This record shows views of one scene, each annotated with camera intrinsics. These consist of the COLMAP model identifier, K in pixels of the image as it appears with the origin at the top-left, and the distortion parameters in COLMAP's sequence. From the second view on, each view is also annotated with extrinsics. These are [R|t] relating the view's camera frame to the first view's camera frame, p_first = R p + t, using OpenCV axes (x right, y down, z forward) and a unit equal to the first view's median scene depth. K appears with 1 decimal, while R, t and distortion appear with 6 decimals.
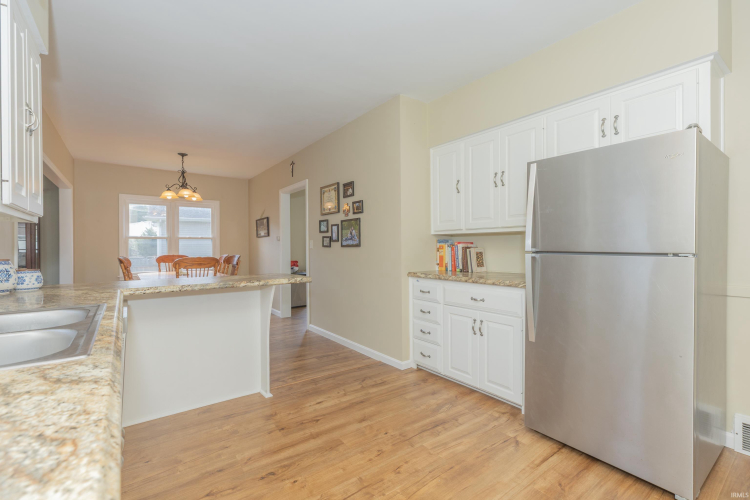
lens RADIAL K [[337.1, 0, 374.4], [0, 337.1, 248.5], [0, 0, 1]] dist [0.002024, 0.000144]
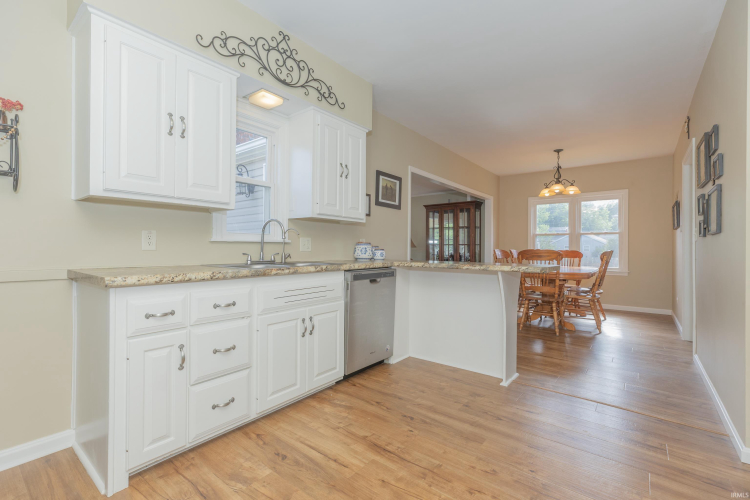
lens RADIAL K [[348.6, 0, 375.0], [0, 348.6, 250.0], [0, 0, 1]] dist [0.001686, 0.000213]
pose [[0.241623, 0.007381, -0.970342, 0.611063], [-0.012616, 0.999910, 0.004464, 0.044909], [0.970288, 0.011163, 0.241695, 0.399160]]
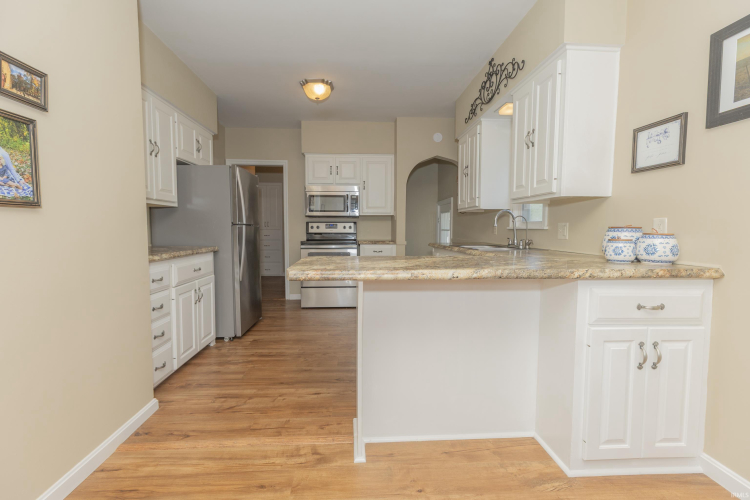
lens RADIAL K [[330.7, 0, 370.4], [0, 330.7, 249.9], [0, 0, 1]] dist [0.002934, 0.000210]
pose [[-0.831505, -0.033288, 0.554519, -0.757441], [0.005411, 0.997670, 0.068005, 0.024136], [-0.555491, 0.059547, -0.829388, 1.639827]]
